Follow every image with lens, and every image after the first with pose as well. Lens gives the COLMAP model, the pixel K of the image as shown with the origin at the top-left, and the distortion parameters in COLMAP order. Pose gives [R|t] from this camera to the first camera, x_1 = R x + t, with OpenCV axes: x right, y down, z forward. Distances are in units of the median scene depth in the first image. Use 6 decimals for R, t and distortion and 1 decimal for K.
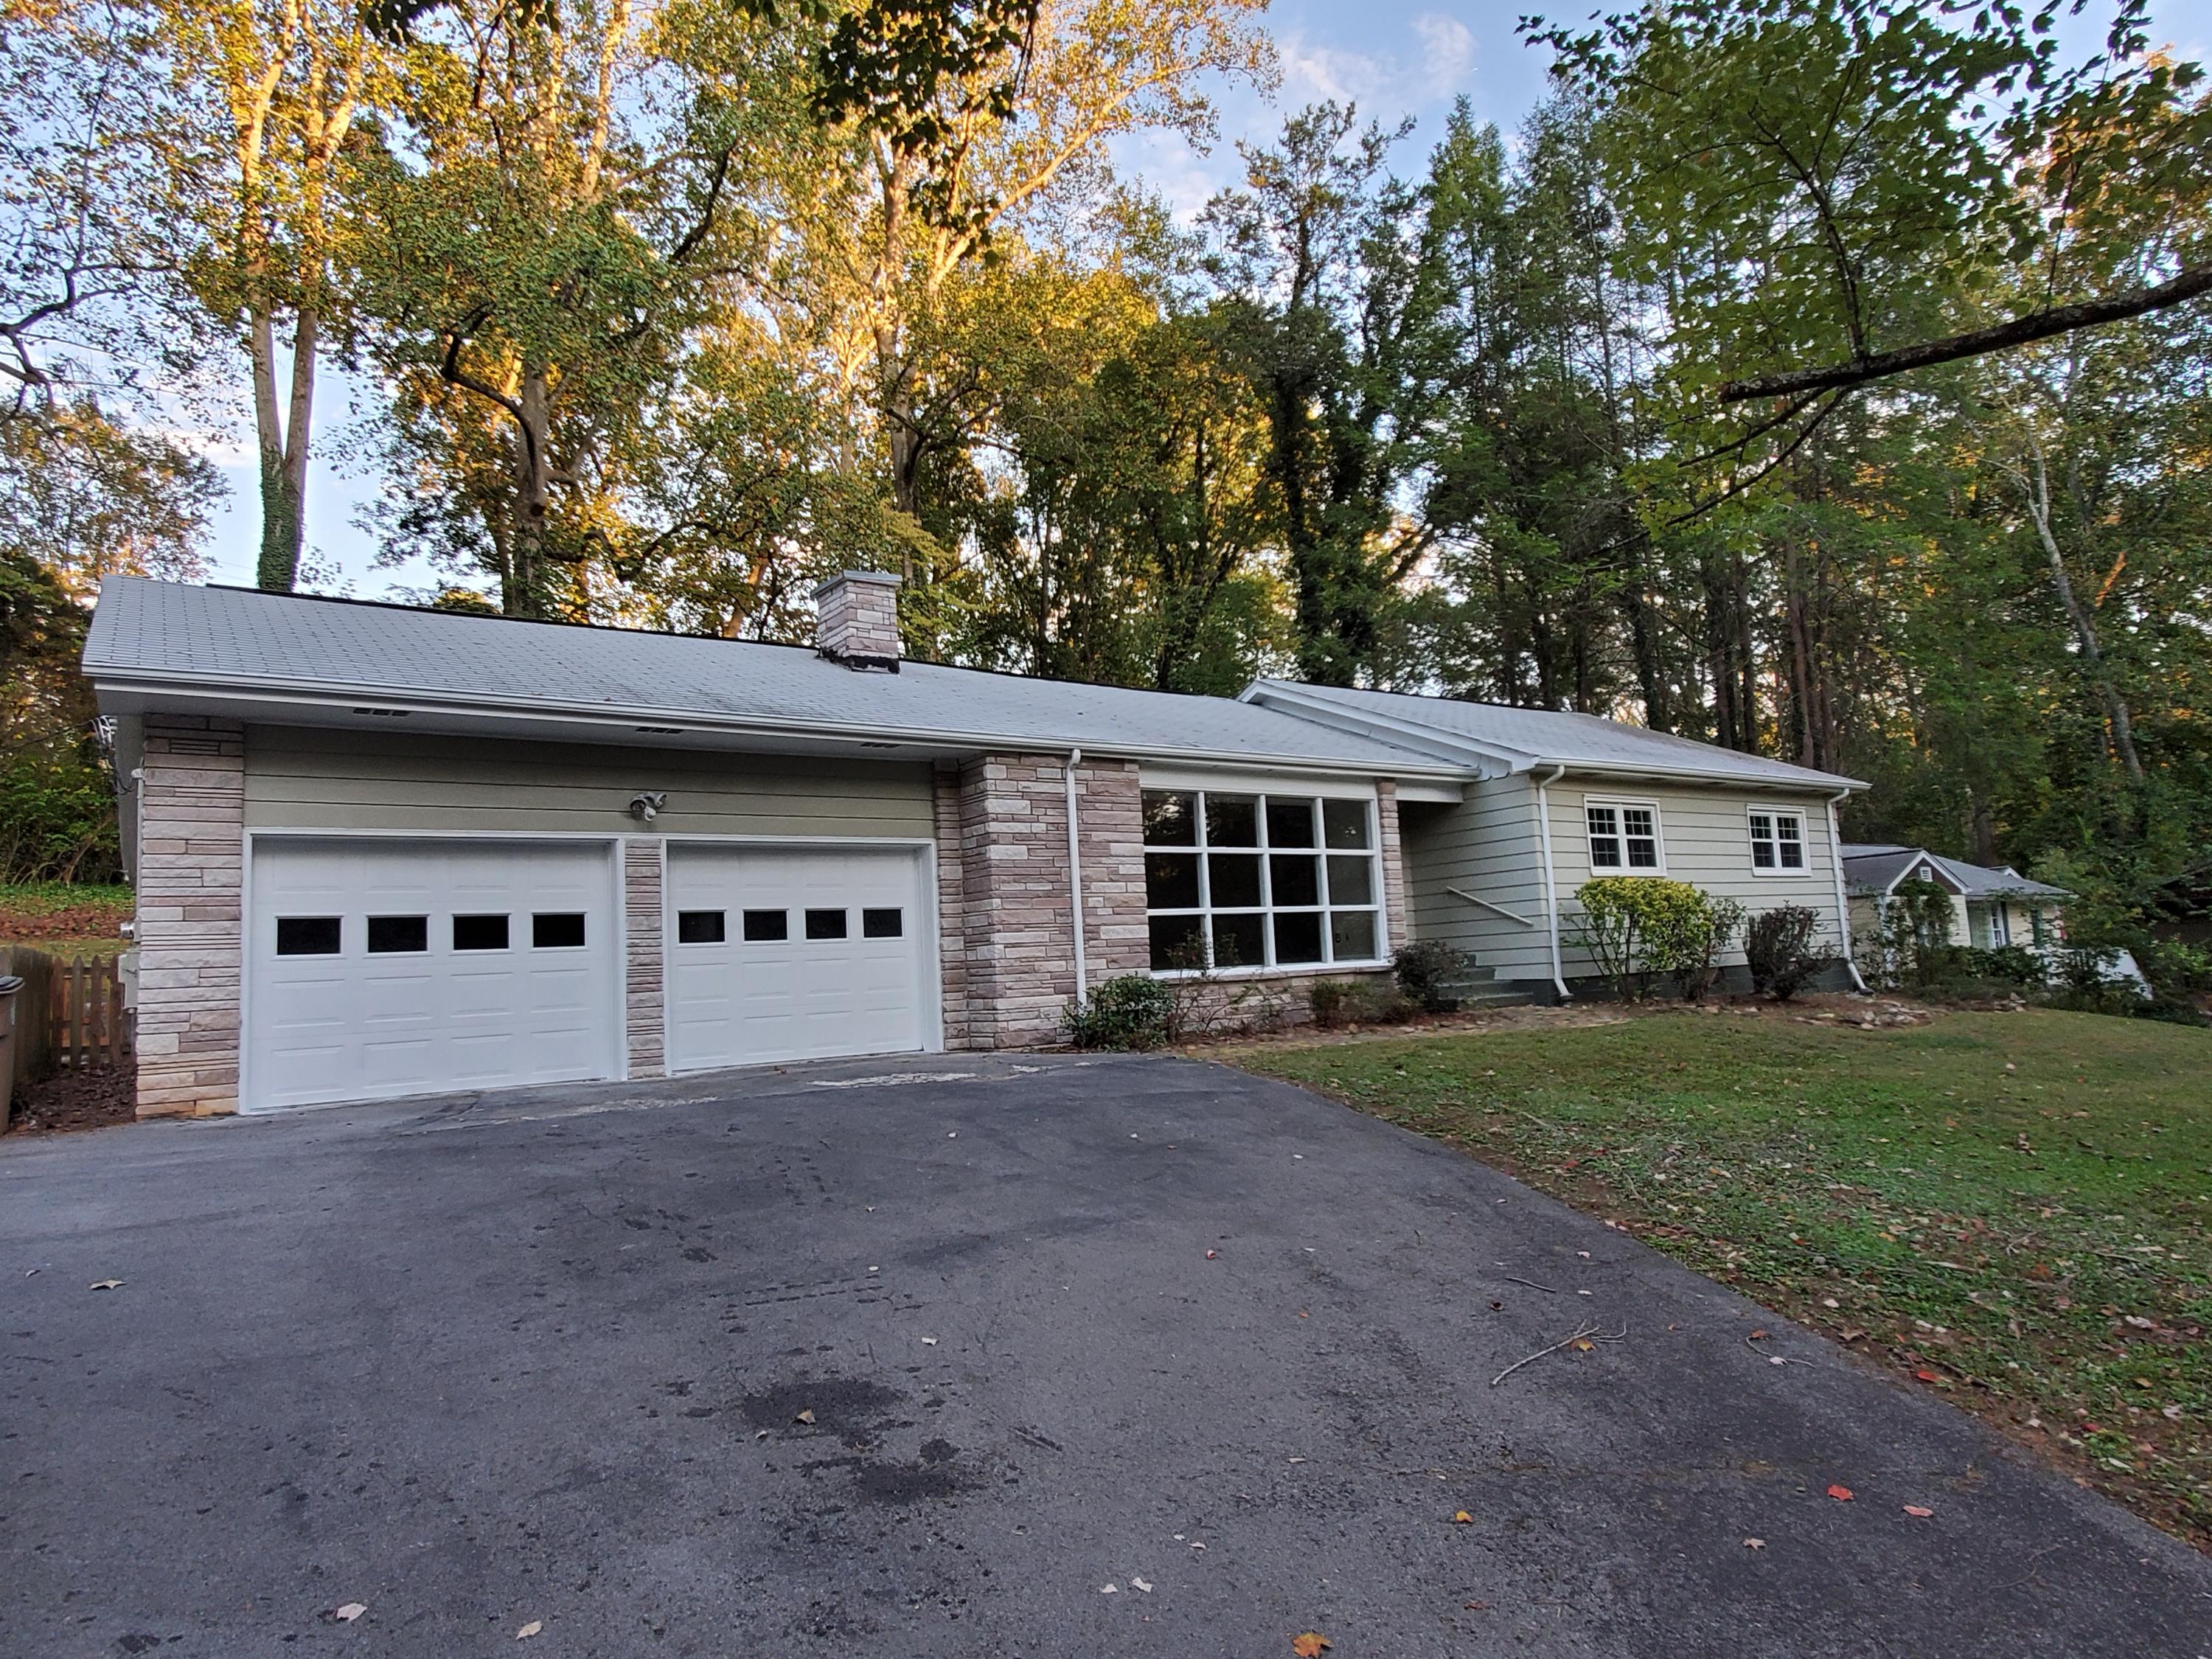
lens RADIAL K [[1293.5, 0, 1088.8], [0, 1293.5, 843.3], [0, 0, 1]] dist [0.018613, -0.002806]
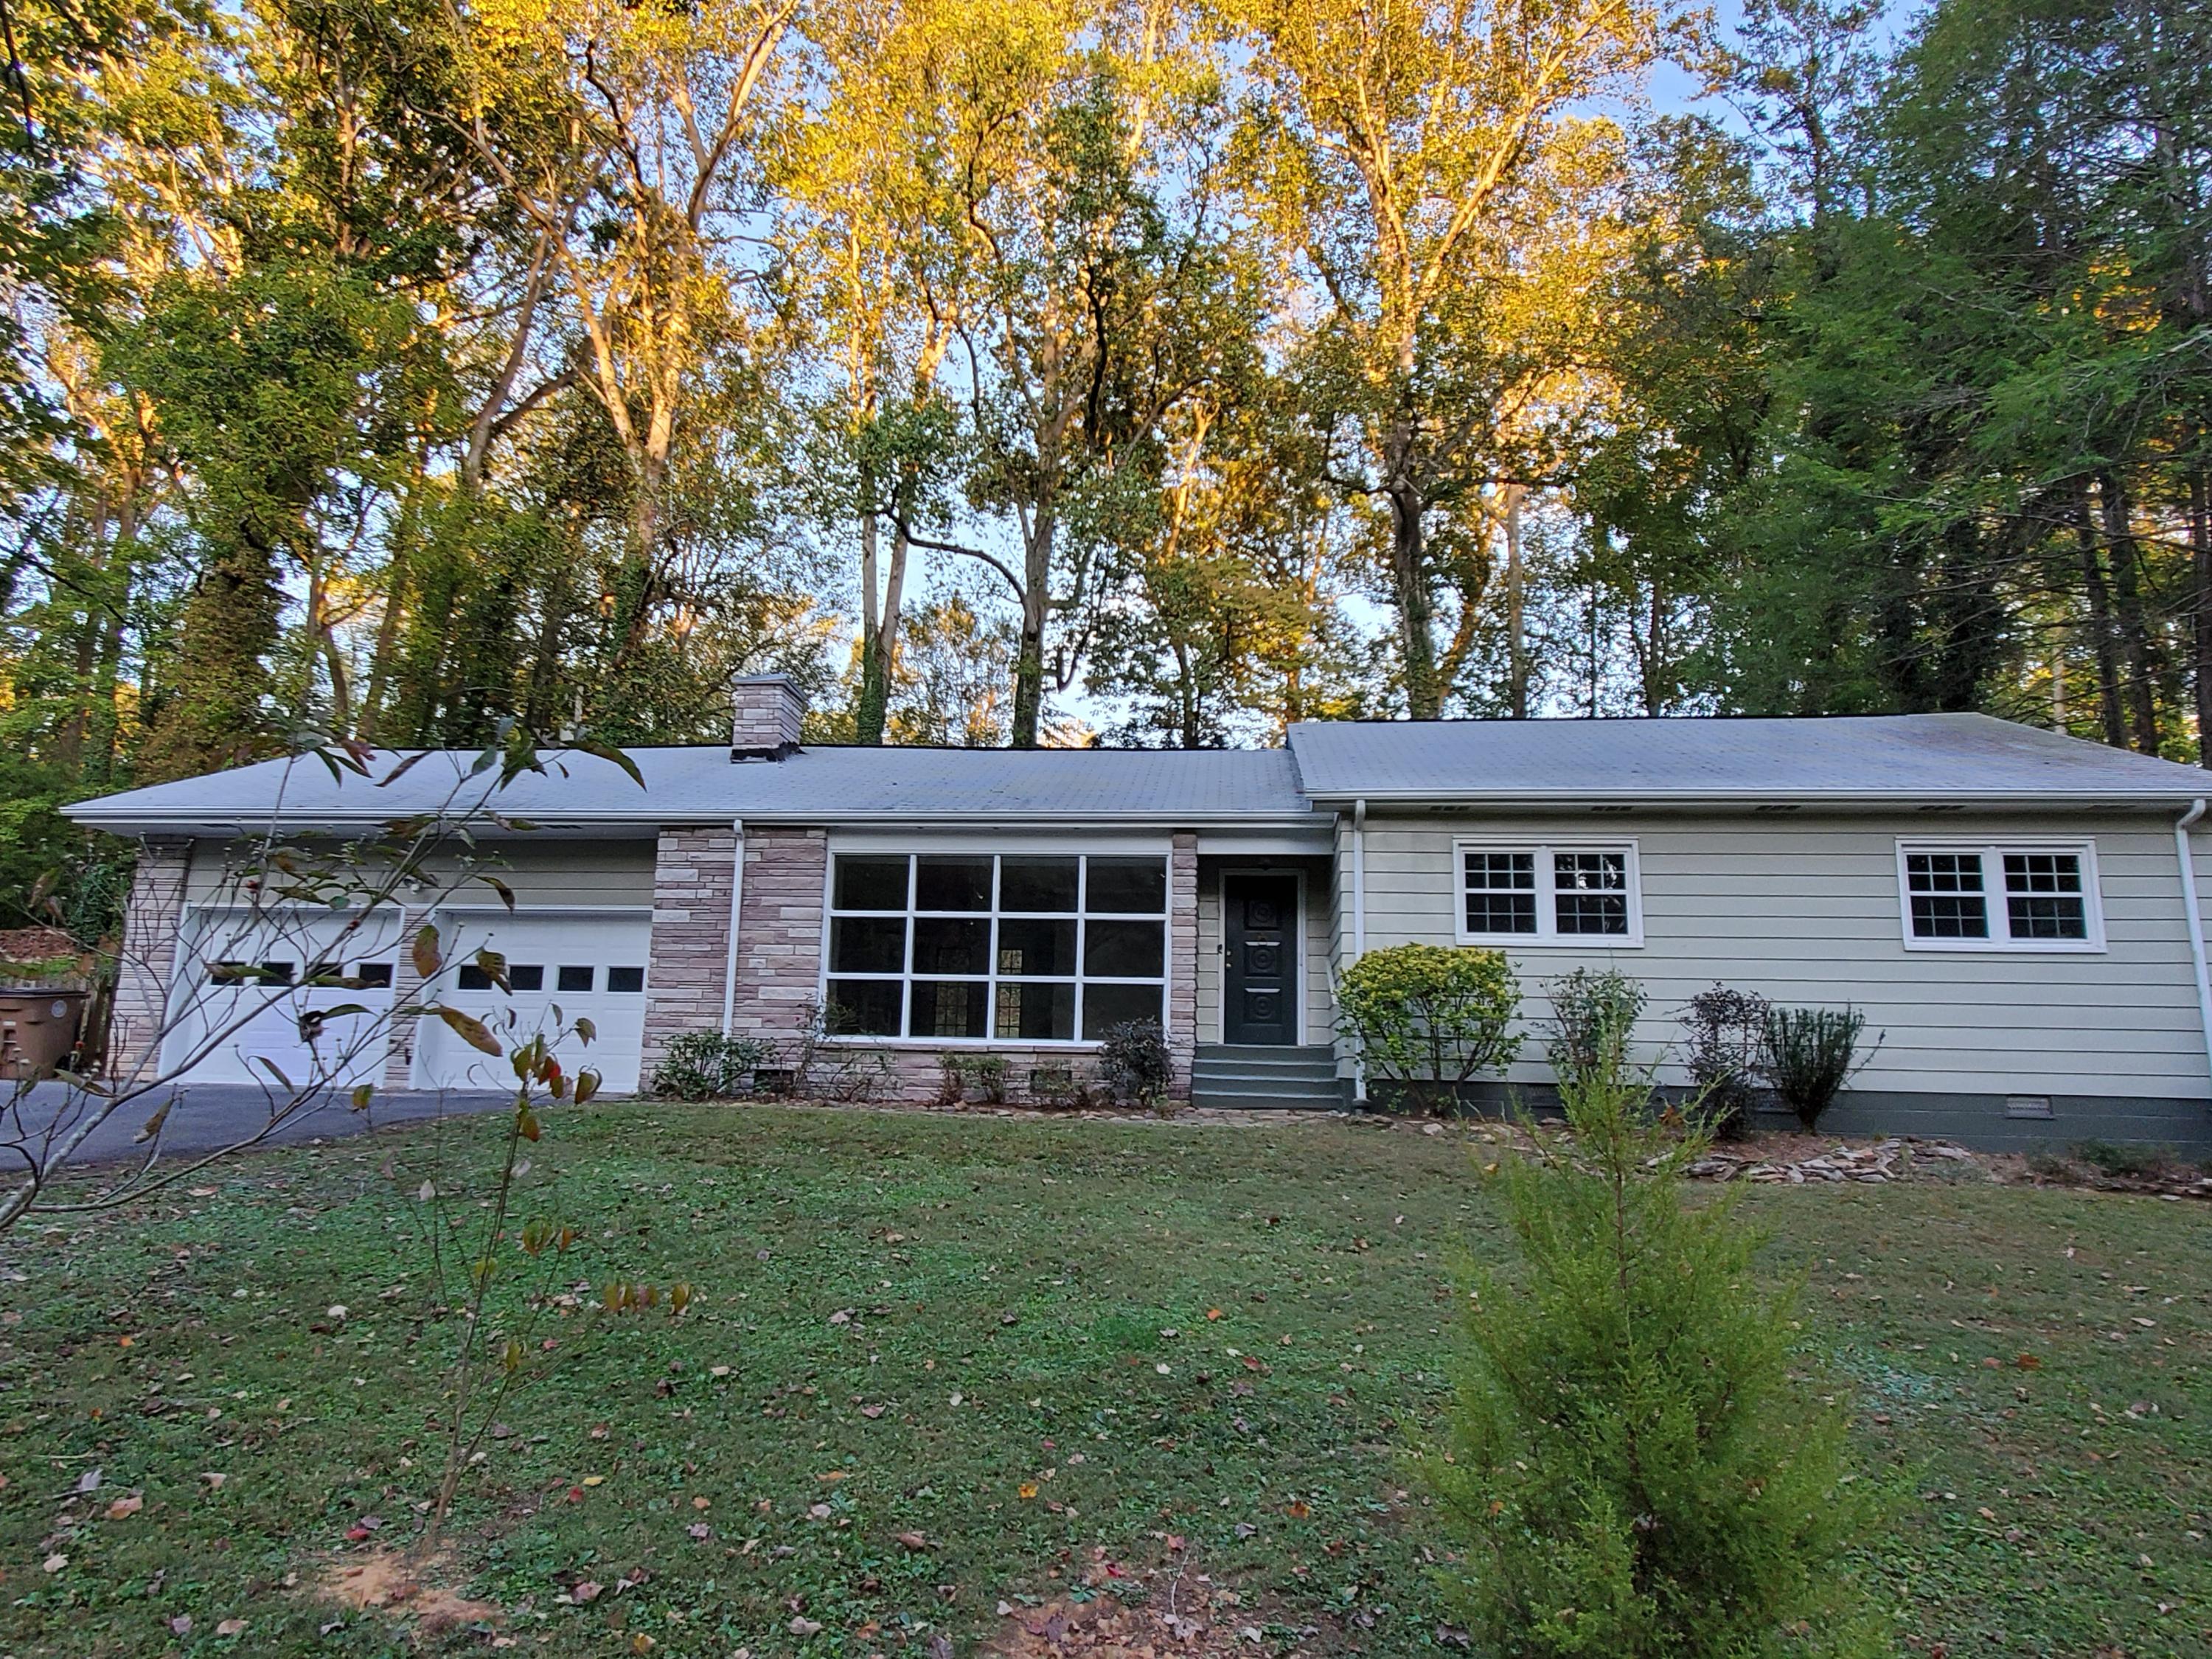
lens RADIAL K [[1114.1, 0, 1086.8], [0, 1114.1, 837.2], [0, 0, 1]] dist [0.003292, -0.000478]
pose [[0.774519, -0.054692, -0.630182, 0.812853], [0.005781, 0.996825, -0.079408, 0.016834], [0.632524, 0.057860, 0.772376, 0.487609]]
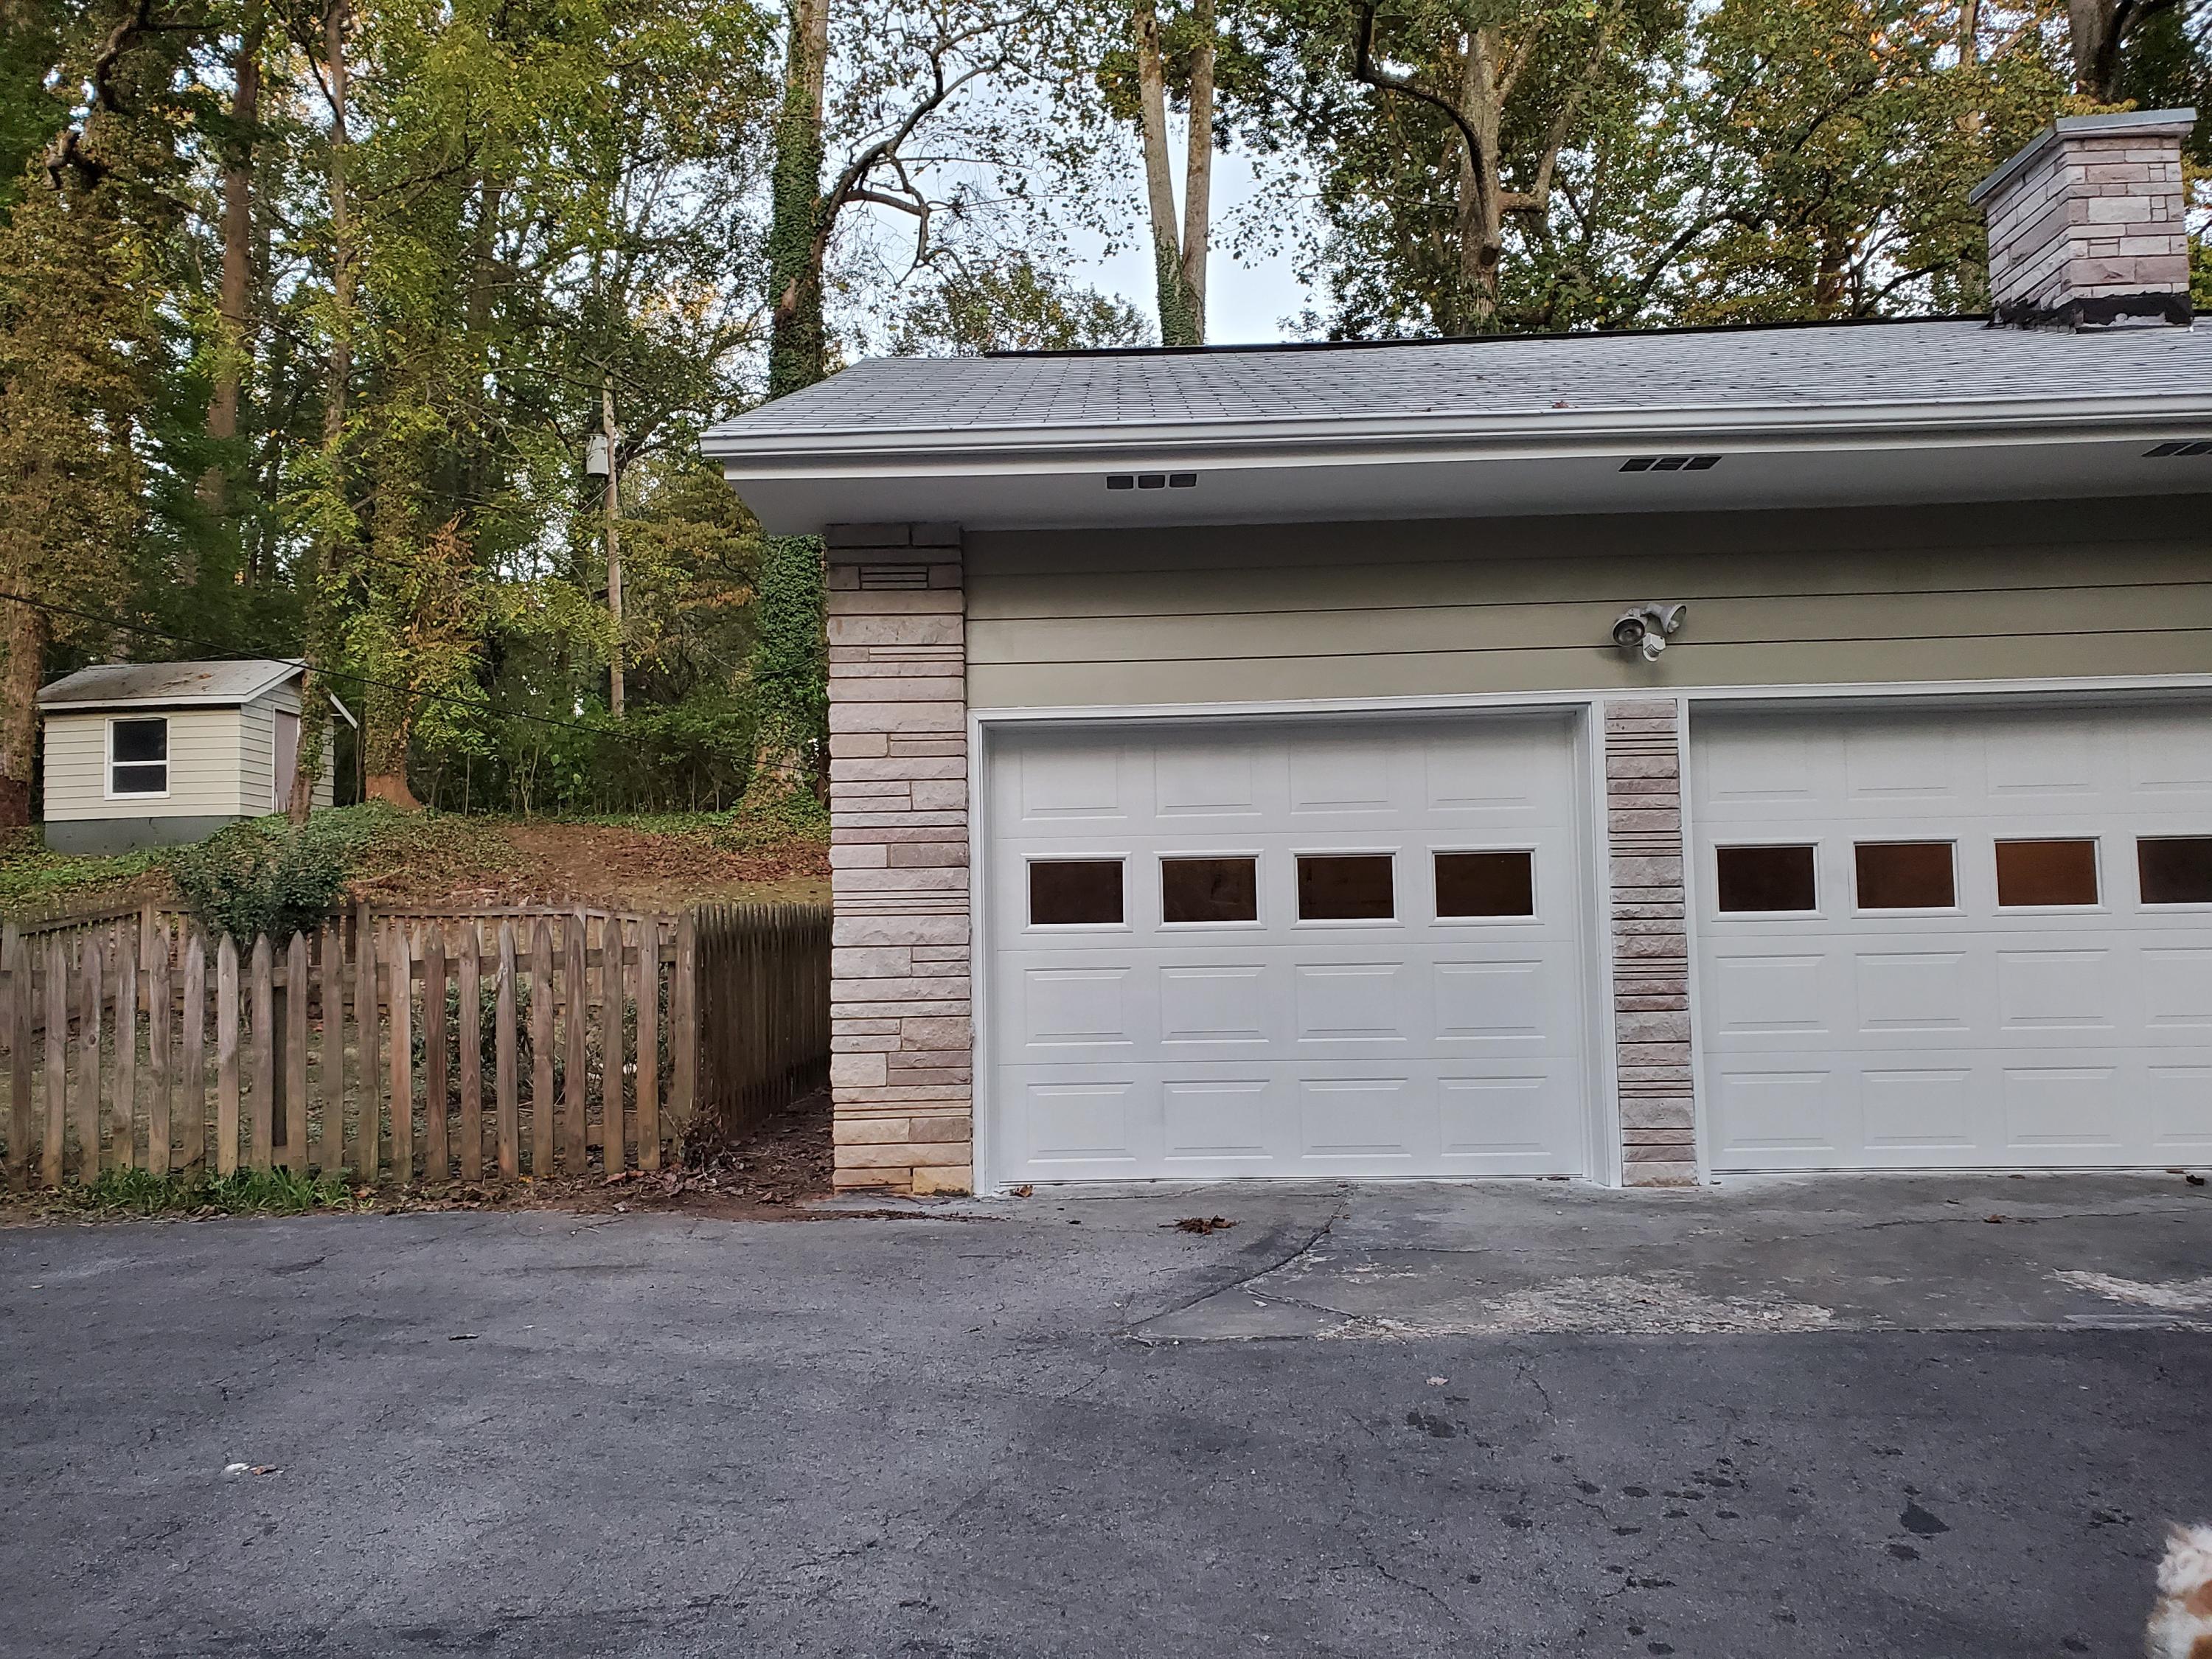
lens RADIAL K [[1721.9, 0, 1102.3], [0, 1721.9, 846.0], [0, 0, 1]] dist [0.011814, 0.021355]
pose [[0.801489, -0.002888, -0.598003, -0.104241], [0.038109, 0.998202, 0.046256, 0.012334], [0.596794, -0.059863, 0.800158, 0.313938]]
